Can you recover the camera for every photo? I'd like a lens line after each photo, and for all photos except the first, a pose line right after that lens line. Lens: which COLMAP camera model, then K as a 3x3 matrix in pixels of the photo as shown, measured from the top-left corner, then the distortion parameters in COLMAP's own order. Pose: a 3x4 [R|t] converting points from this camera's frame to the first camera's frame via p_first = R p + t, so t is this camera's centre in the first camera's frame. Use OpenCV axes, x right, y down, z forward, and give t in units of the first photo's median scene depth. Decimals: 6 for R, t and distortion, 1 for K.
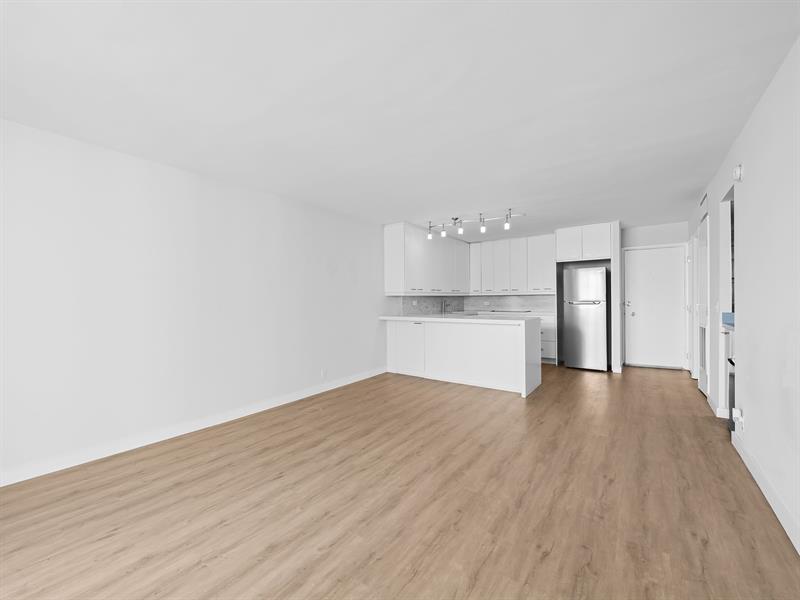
lens RADIAL K [[360.2, 0, 400.0], [0, 360.2, 300.0], [0, 0, 1]] dist [-0.003404, -0.000887]
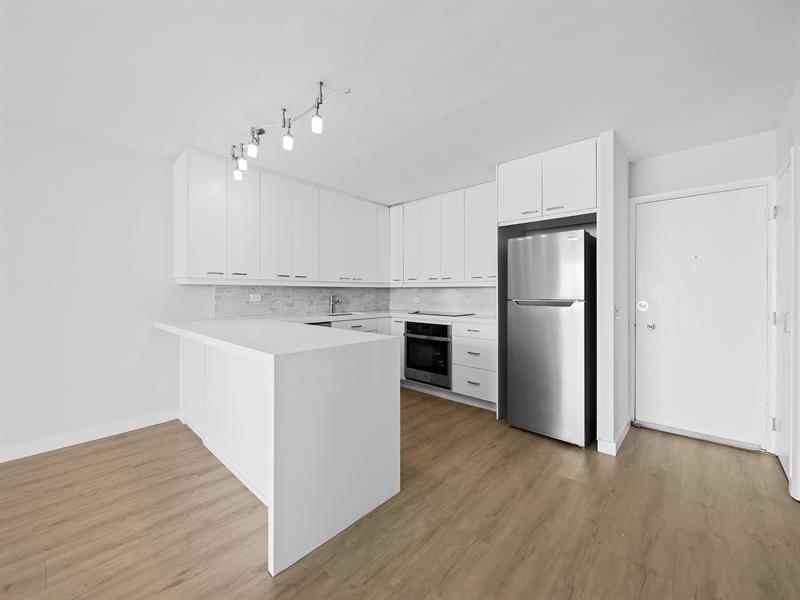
lens RADIAL K [[316.5, 0, 400.4], [0, 316.5, 291.1], [0, 0, 1]] dist [-0.025090, 0.000191]
pose [[0.989660, 0.014343, -0.142716, 0.395817], [-0.015018, 0.999881, -0.003655, -0.004896], [0.142647, 0.005761, 0.989757, 0.566894]]
